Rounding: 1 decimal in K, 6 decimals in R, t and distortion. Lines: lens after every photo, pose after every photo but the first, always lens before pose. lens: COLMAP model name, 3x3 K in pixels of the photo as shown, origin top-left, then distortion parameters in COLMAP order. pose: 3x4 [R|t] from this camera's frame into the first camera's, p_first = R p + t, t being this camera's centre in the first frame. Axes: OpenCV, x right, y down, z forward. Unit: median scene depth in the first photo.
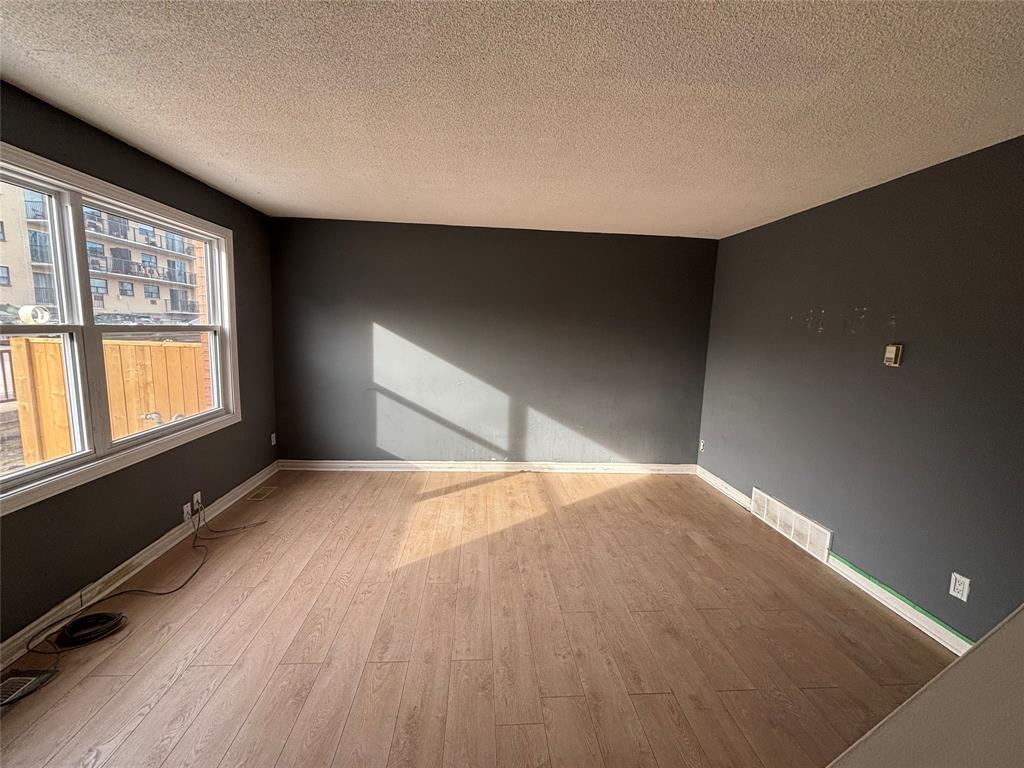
lens RADIAL K [[409.5, 0, 509.4], [0, 409.5, 383.9], [0, 0, 1]] dist [0.000493, -0.000157]
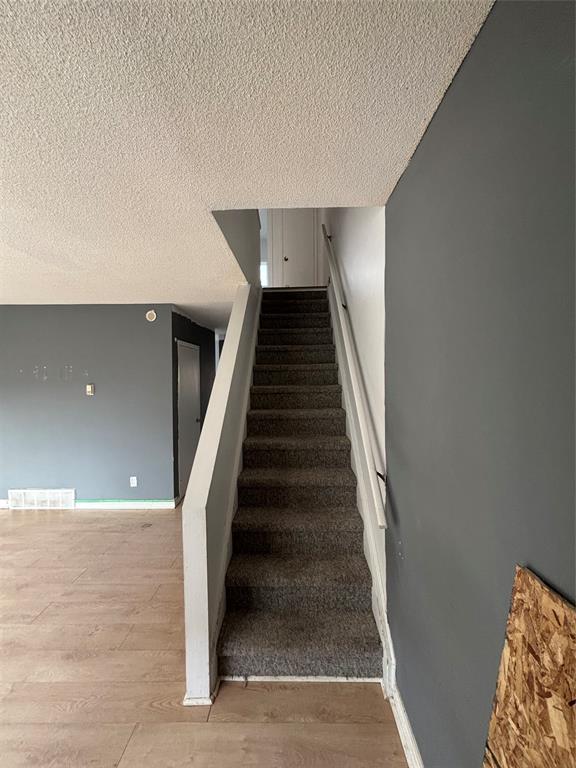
lens RADIAL K [[307.1, 0, 287.2], [0, 307.1, 384.1], [0, 0, 1]] dist [0.000493, -0.000157]
pose [[0.088333, -0.064287, 0.994014, -0.335097], [0.146116, 0.987957, 0.050911, -0.020070], [-0.985316, 0.140744, 0.096662, -0.087535]]
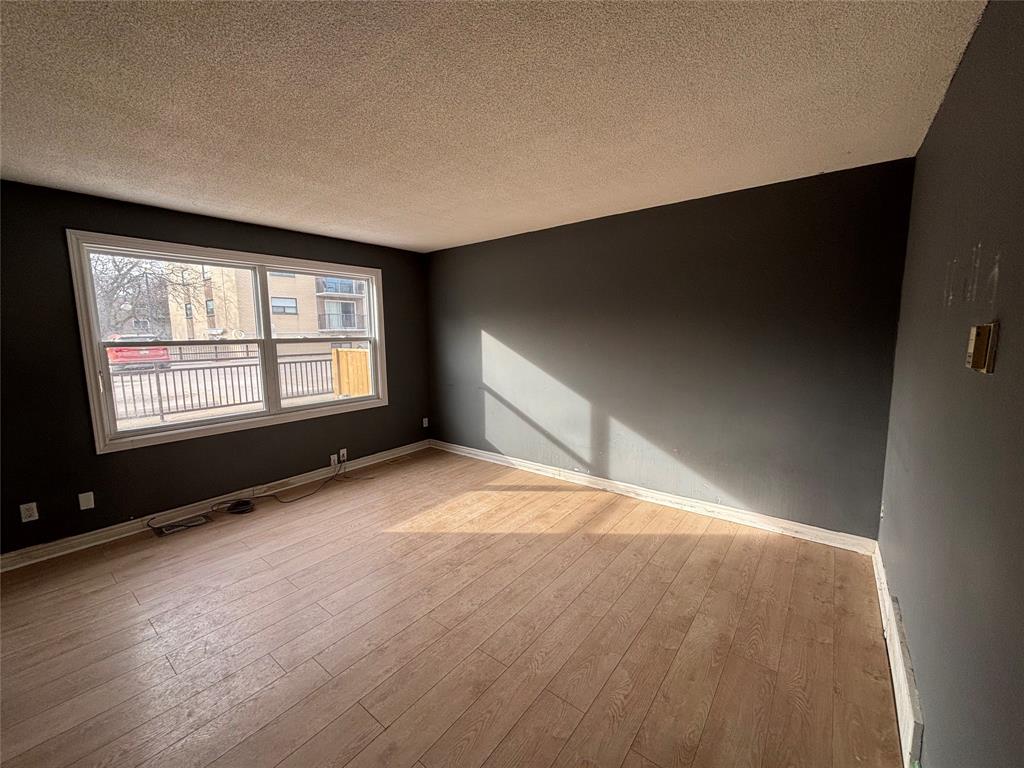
lens RADIAL K [[409.5, 0, 511.4], [0, 409.5, 383.6], [0, 0, 1]] dist [0.000493, -0.000157]
pose [[0.741024, 0.040444, -0.670260, 0.562324], [-0.054111, 0.998535, 0.000428, -0.005014], [0.669295, 0.035952, 0.742127, 0.238286]]
